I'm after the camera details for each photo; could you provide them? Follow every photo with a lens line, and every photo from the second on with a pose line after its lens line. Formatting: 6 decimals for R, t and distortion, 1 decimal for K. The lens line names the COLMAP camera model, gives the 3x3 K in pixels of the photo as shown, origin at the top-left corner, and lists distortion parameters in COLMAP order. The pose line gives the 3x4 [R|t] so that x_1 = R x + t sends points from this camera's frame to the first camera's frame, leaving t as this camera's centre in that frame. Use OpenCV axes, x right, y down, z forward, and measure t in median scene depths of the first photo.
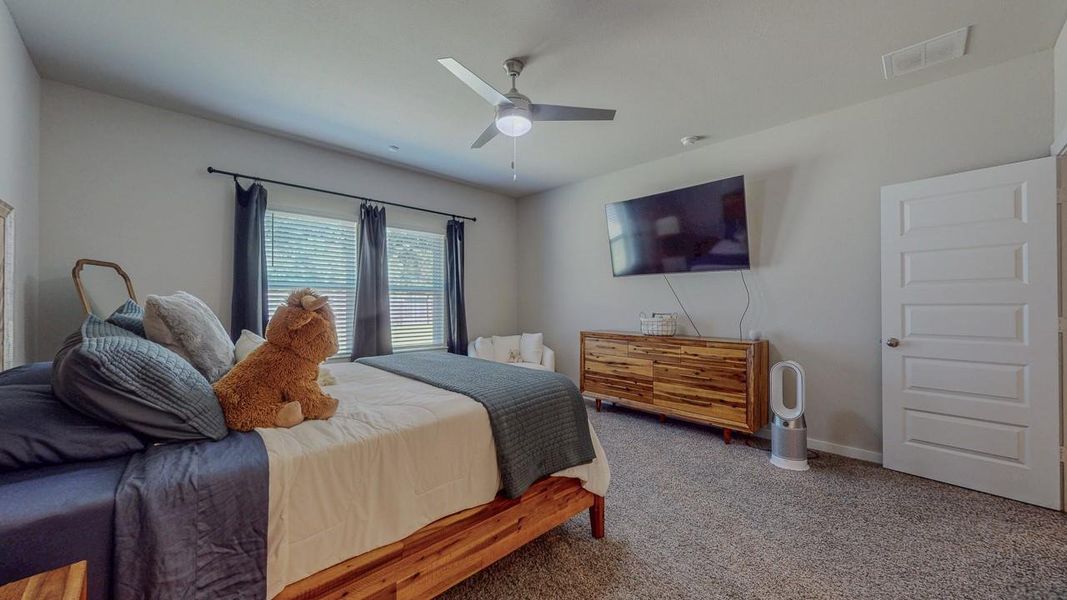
lens RADIAL K [[394.7, 0, 526.5], [0, 394.7, 302.8], [0, 0, 1]] dist [-0.000484, -0.000489]
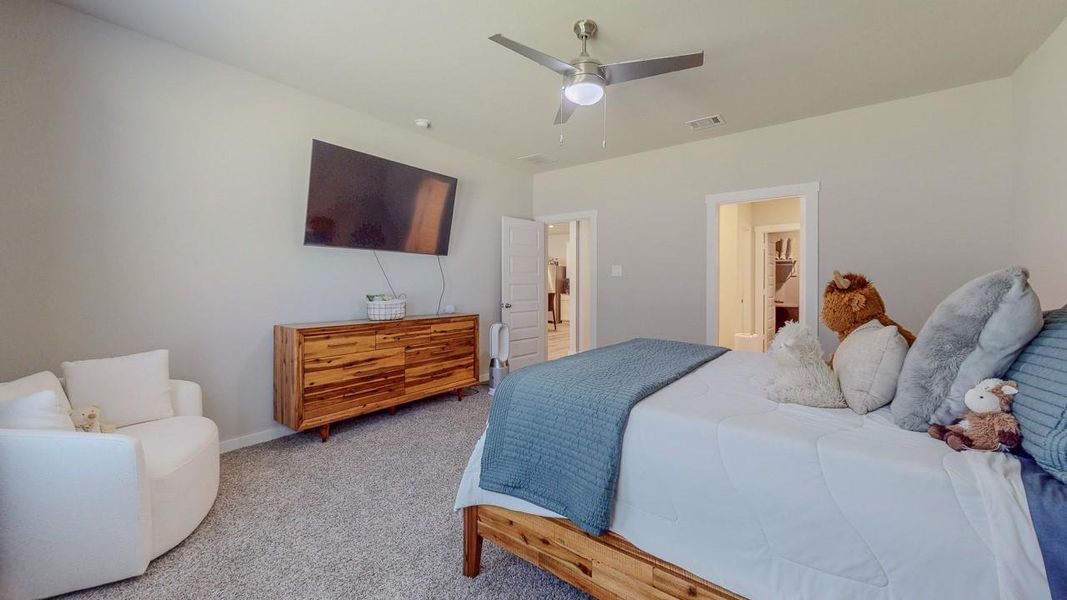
lens RADIAL K [[394.7, 0, 536.6], [0, 394.7, 289.4], [0, 0, 1]] dist [-0.000484, -0.000489]
pose [[-0.143070, -0.014479, 0.989607, -0.684842], [0.002313, 0.999885, 0.014964, 0.001400], [-0.989710, 0.004430, -0.143020, 0.911514]]
